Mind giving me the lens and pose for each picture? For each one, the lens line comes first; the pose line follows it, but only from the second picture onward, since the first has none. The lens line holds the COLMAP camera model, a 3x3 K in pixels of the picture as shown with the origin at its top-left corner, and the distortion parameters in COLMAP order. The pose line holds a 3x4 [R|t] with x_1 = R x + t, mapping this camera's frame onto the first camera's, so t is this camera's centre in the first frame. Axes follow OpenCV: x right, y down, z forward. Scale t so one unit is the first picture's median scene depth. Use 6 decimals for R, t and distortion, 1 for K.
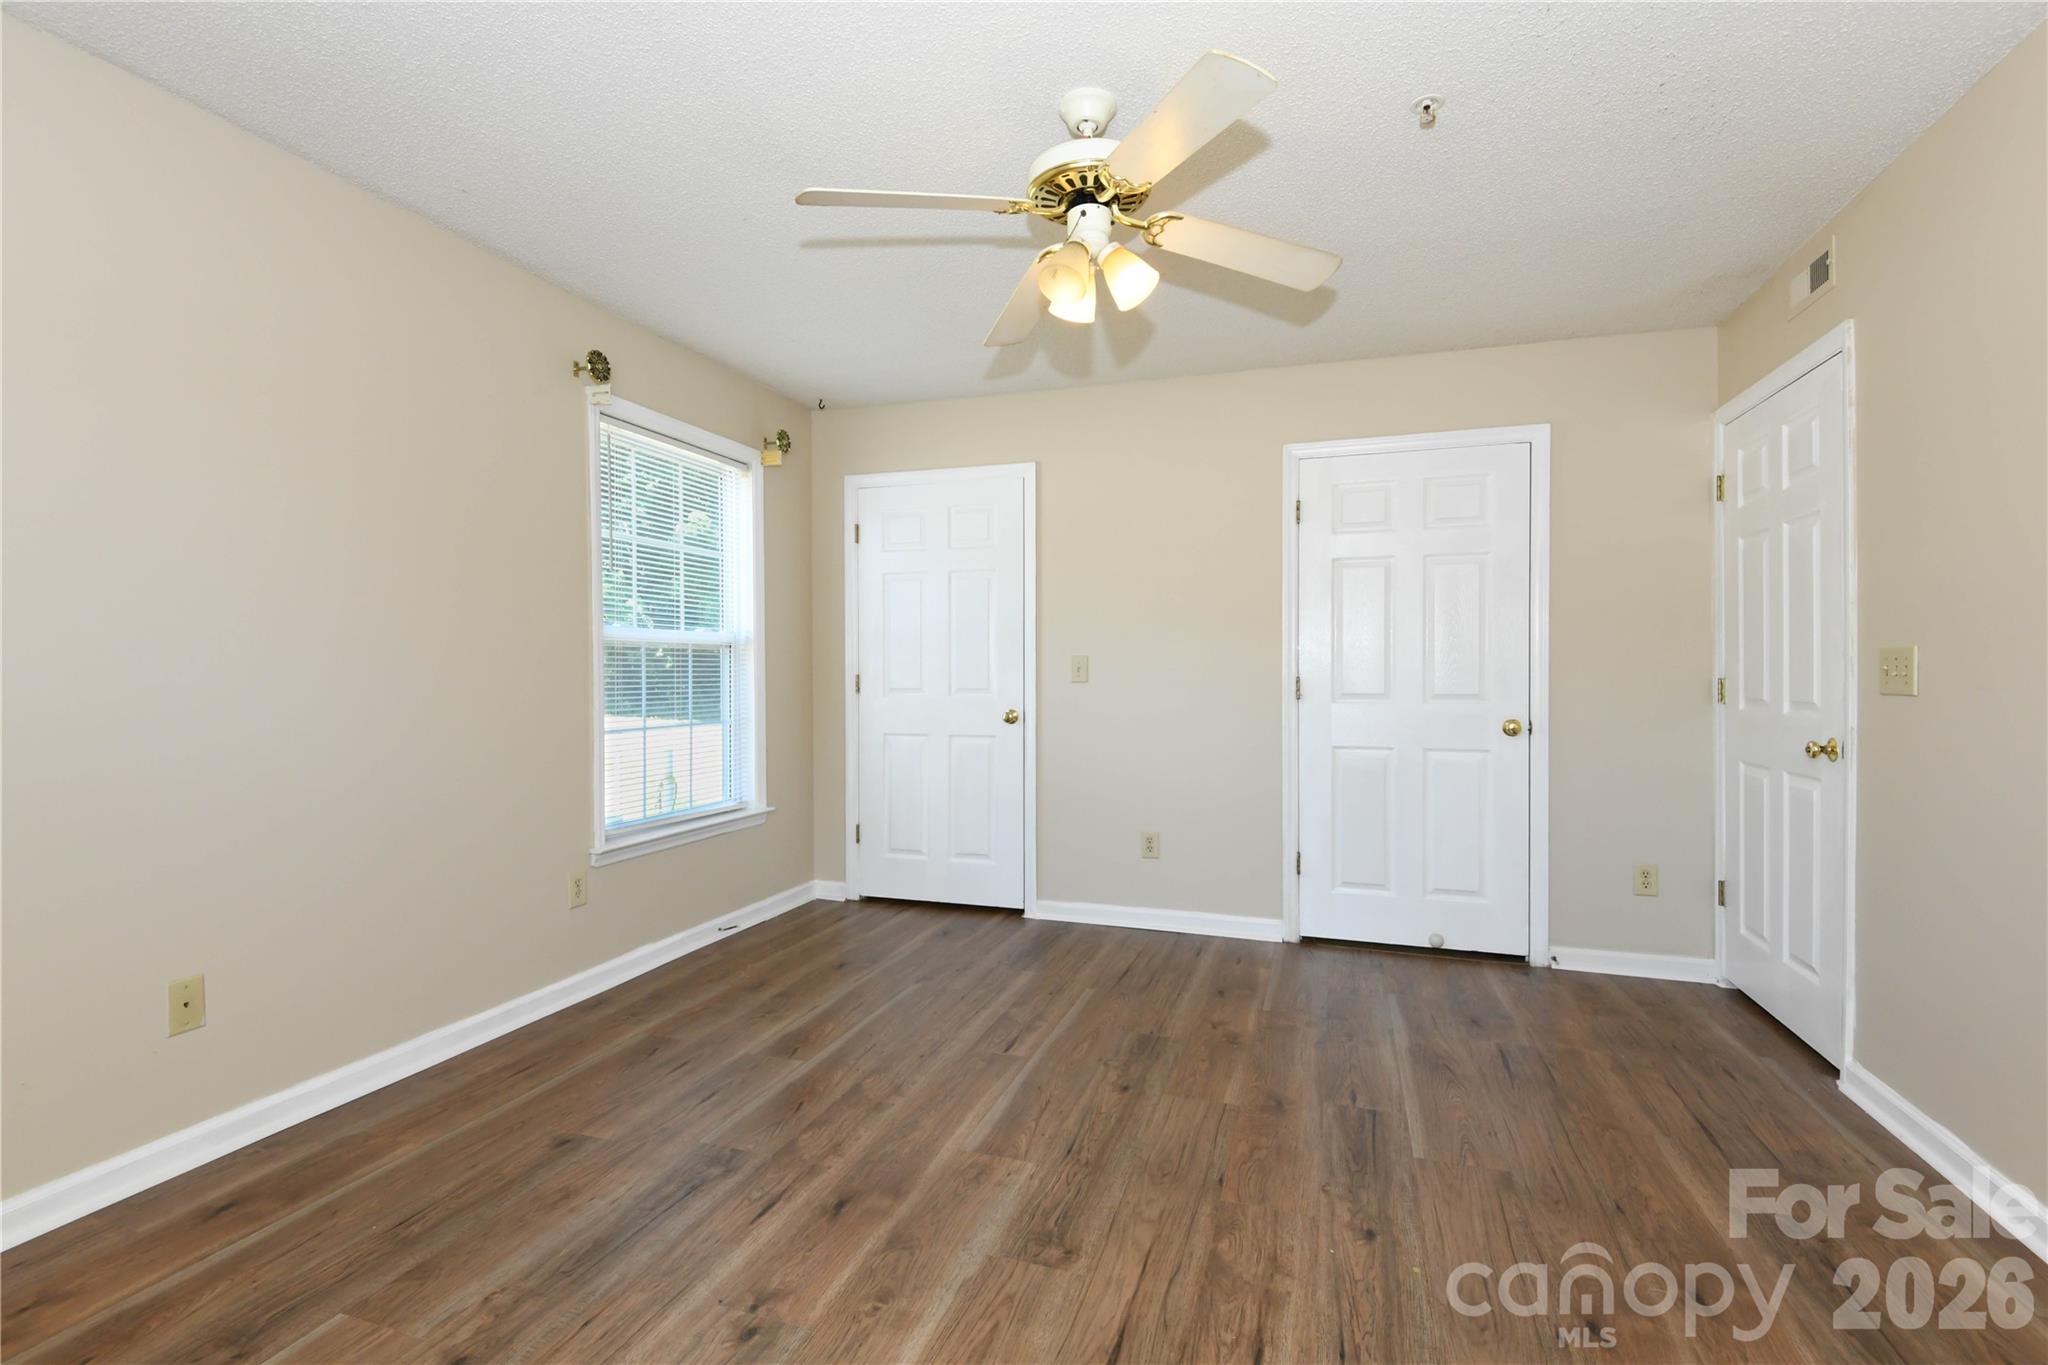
lens RADIAL K [[915.9, 0, 1027.5], [0, 915.9, 691.9], [0, 0, 1]] dist [0.012650, -0.003747]
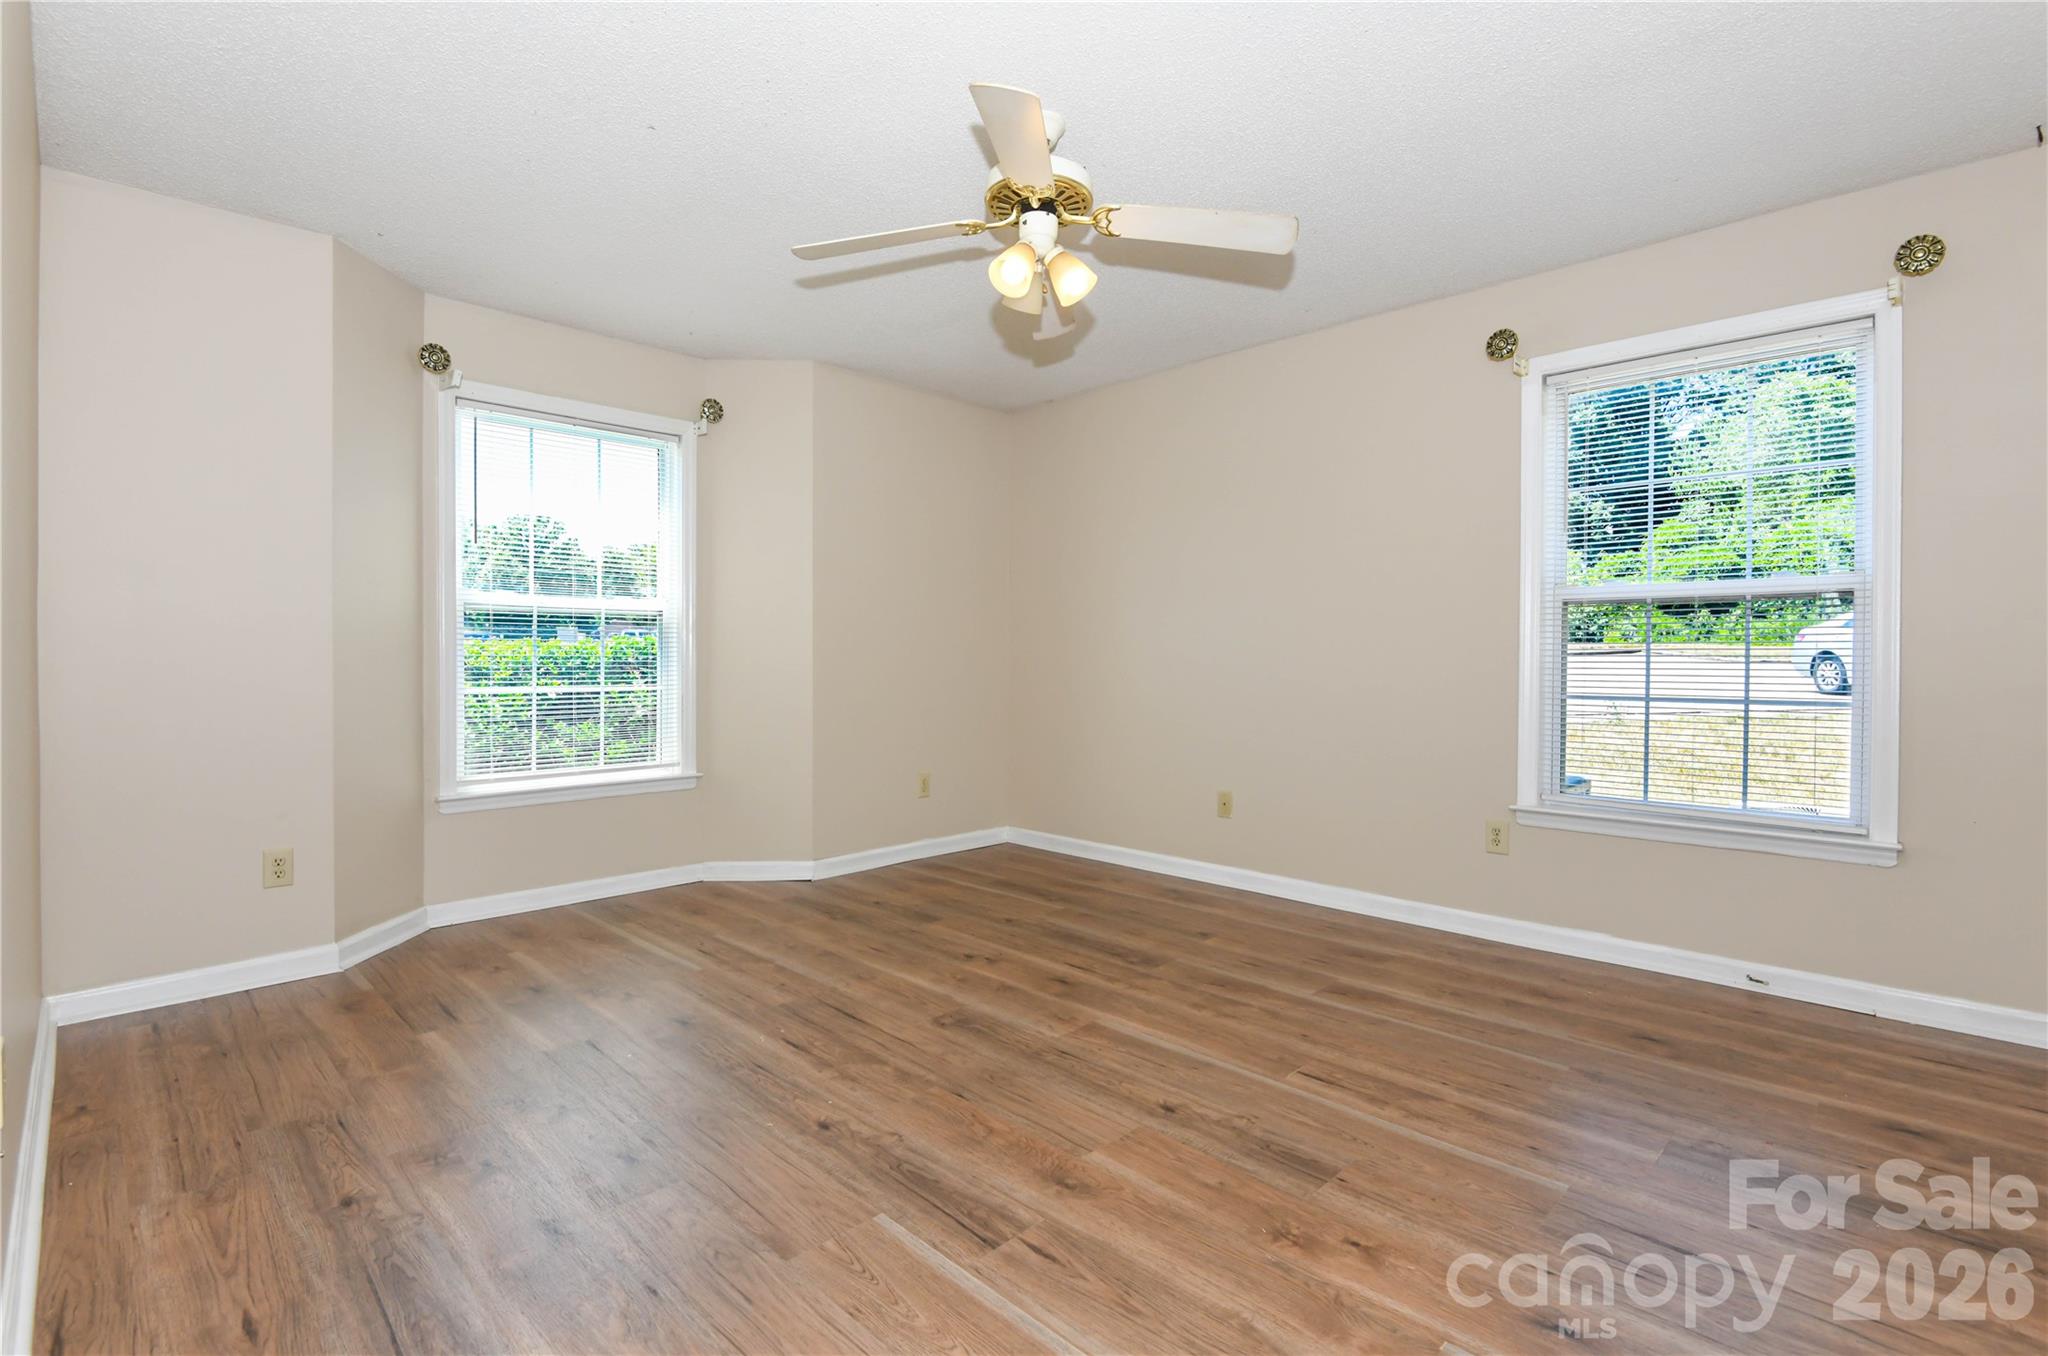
lens RADIAL K [[915.9, 0, 1019.8], [0, 915.9, 681.8], [0, 0, 1]] dist [0.012650, -0.003747]
pose [[-0.425449, 0.022001, -0.904715, 0.974043], [-0.023775, 0.999088, 0.035476, 0.012101], [0.904670, 0.036602, -0.424538, 1.288756]]
